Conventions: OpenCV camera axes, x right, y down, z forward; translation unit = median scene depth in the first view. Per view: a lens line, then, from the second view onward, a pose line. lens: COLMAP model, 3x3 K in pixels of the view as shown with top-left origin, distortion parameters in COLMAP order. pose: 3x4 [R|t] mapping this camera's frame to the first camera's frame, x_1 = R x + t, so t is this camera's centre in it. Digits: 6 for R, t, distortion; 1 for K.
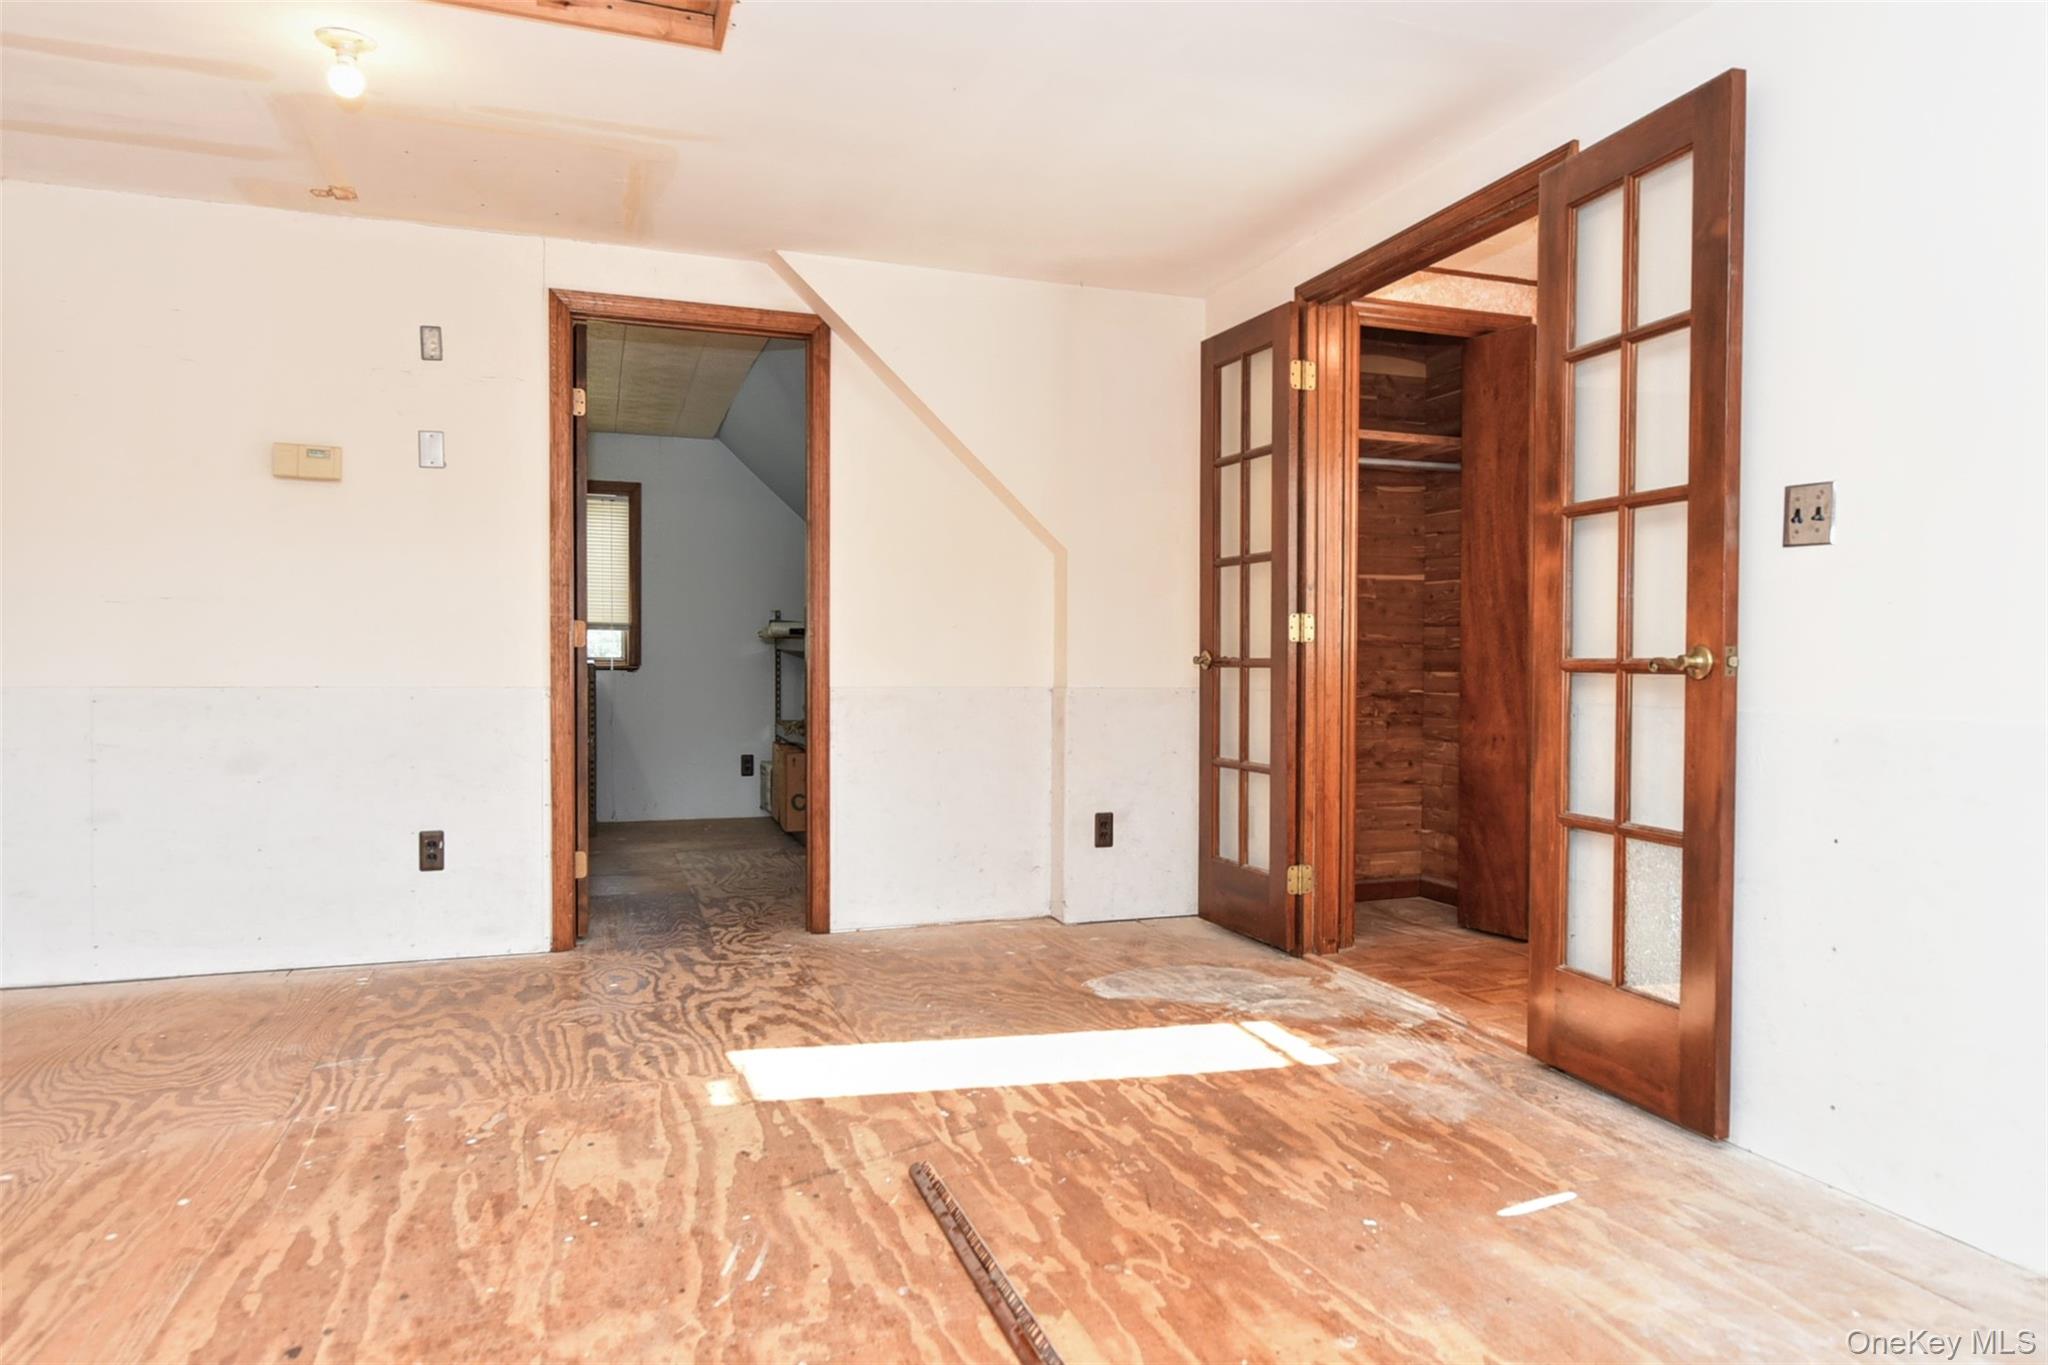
lens RADIAL K [[1276.0, 0, 1104.7], [0, 1276.0, 672.6], [0, 0, 1]] dist [0.004947, 0.001172]
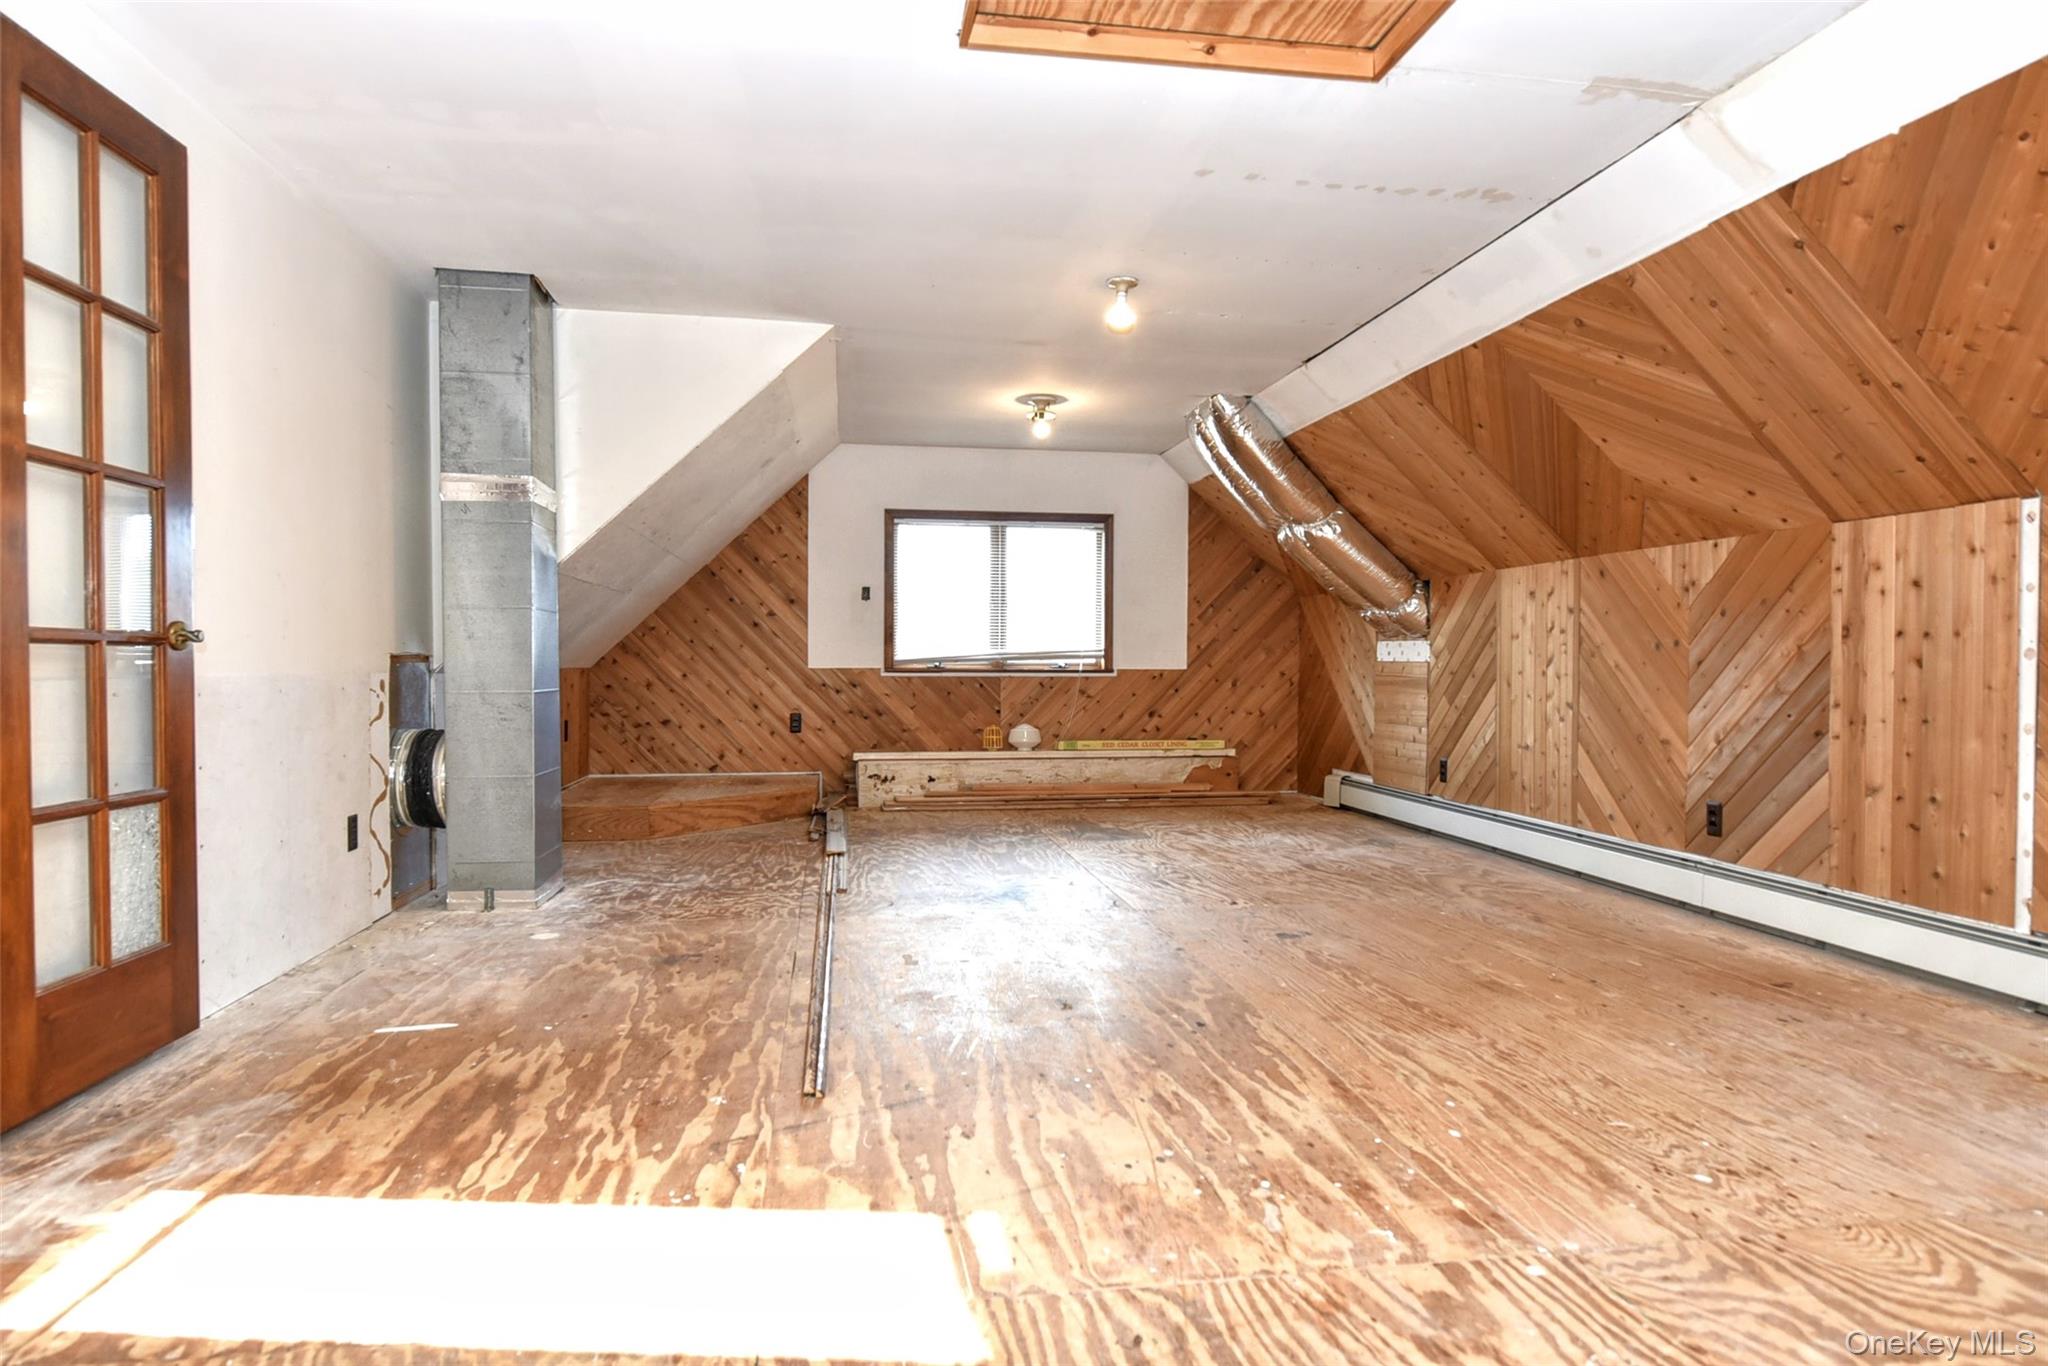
lens RADIAL K [[1127.8, 0, 1026.5], [0, 1127.8, 681.8], [0, 0, 1]] dist [-0.003056, 0.000585]
pose [[-0.978096, -0.012289, 0.207792, -0.495299], [-0.007343, 0.999671, 0.024556, 0.001900], [-0.208026, 0.022492, -0.977865, 1.803264]]
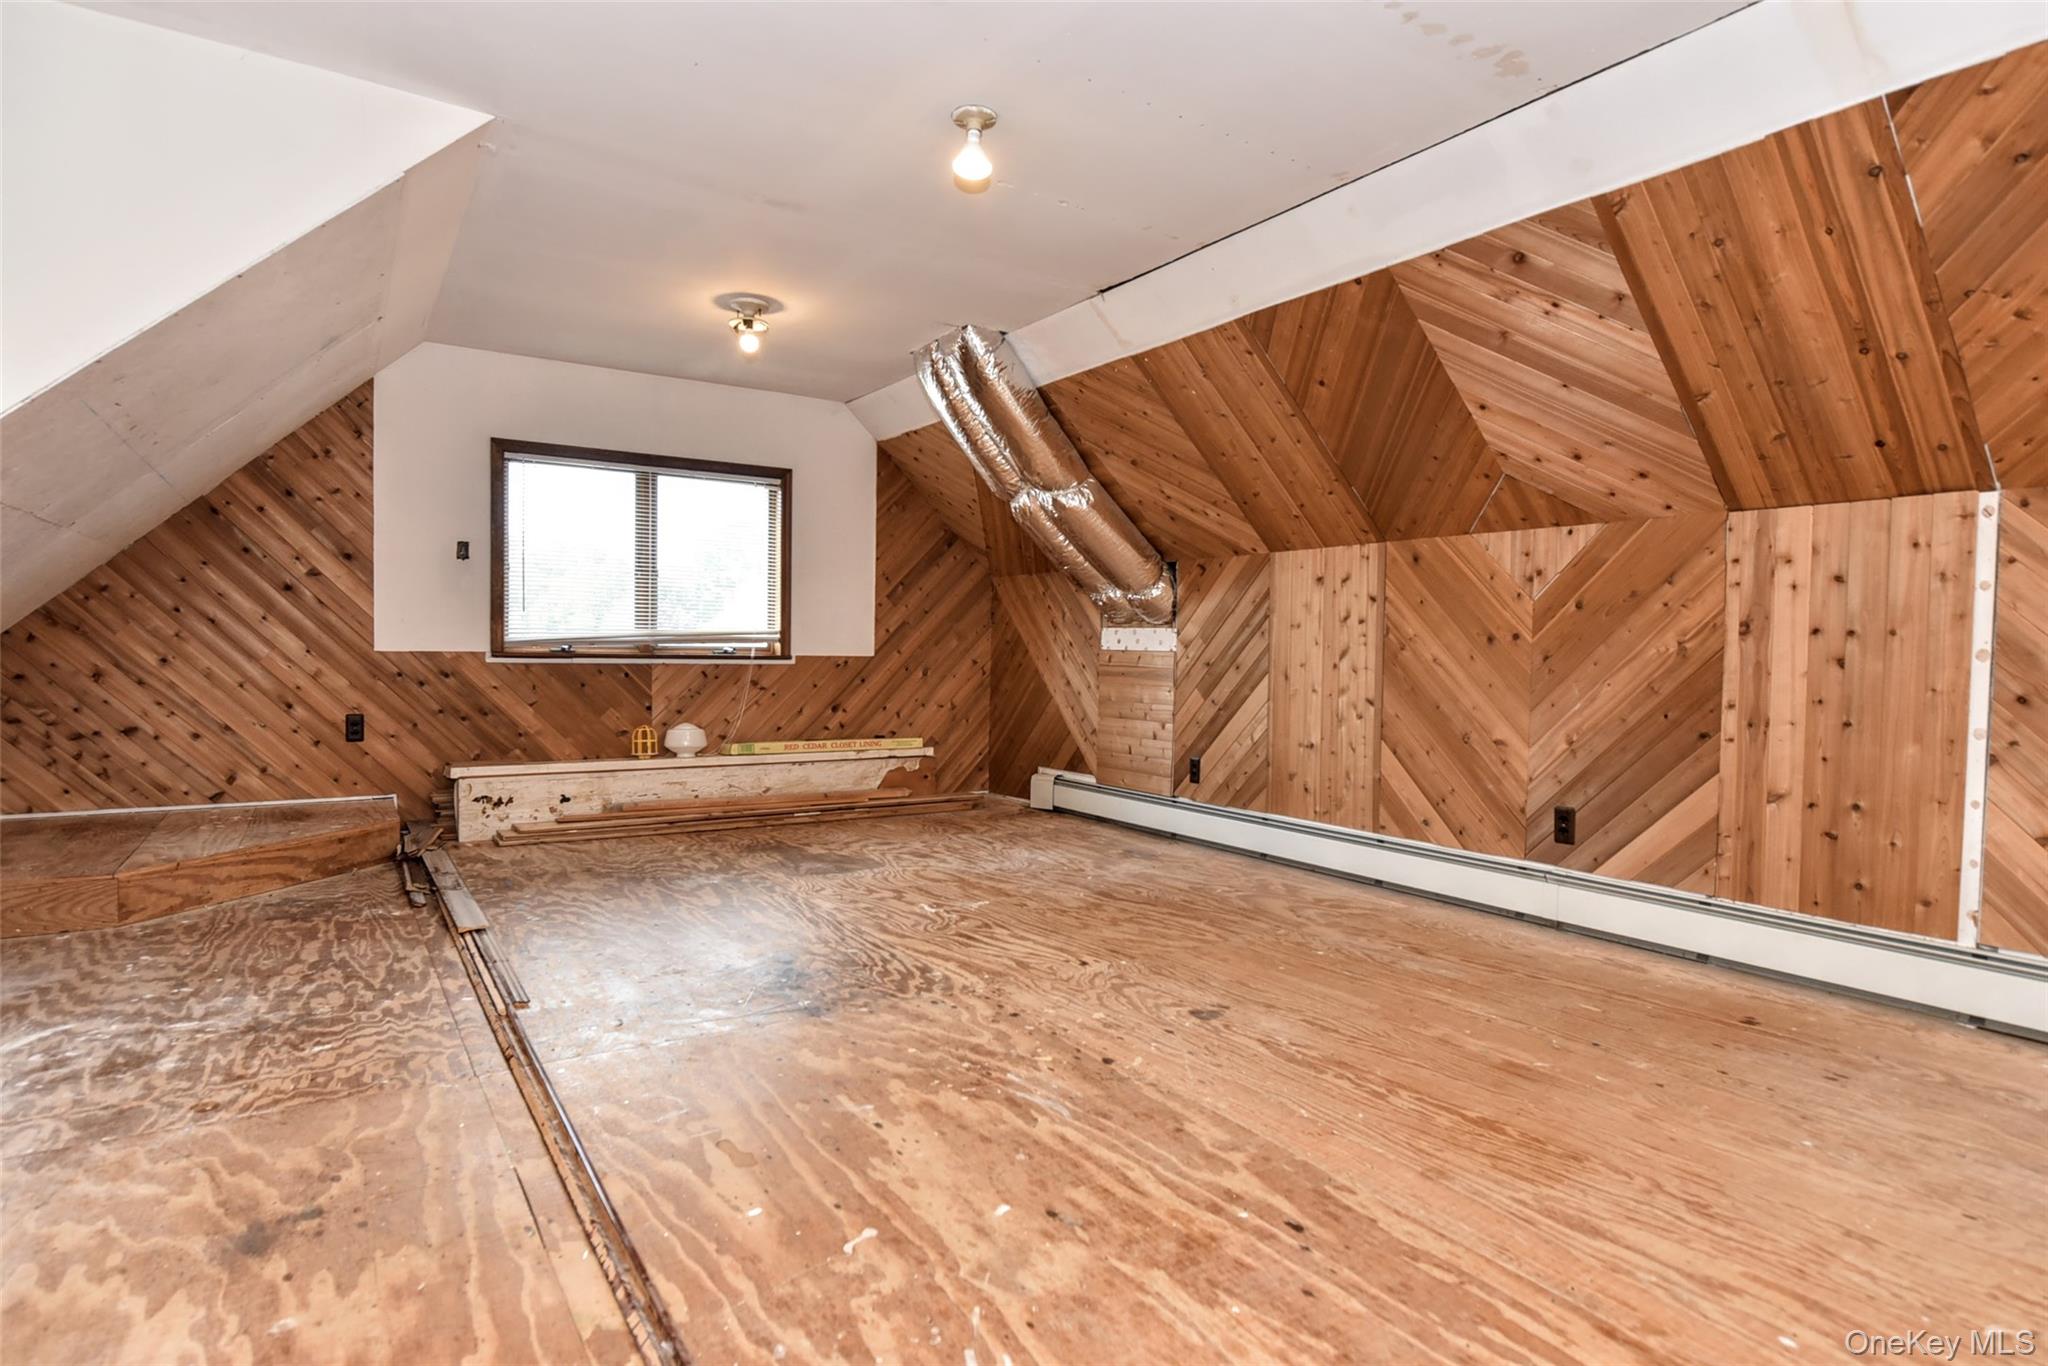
lens RADIAL K [[1073.2, 0, 1004.9], [0, 1073.2, 682.4], [0, 0, 1]] dist [-0.002814, -0.001019]
pose [[-0.979289, -0.013887, -0.201991, -0.116601], [-0.021654, 0.999107, 0.036293, 0.003127], [0.201307, 0.039915, -0.978715, 1.297559]]
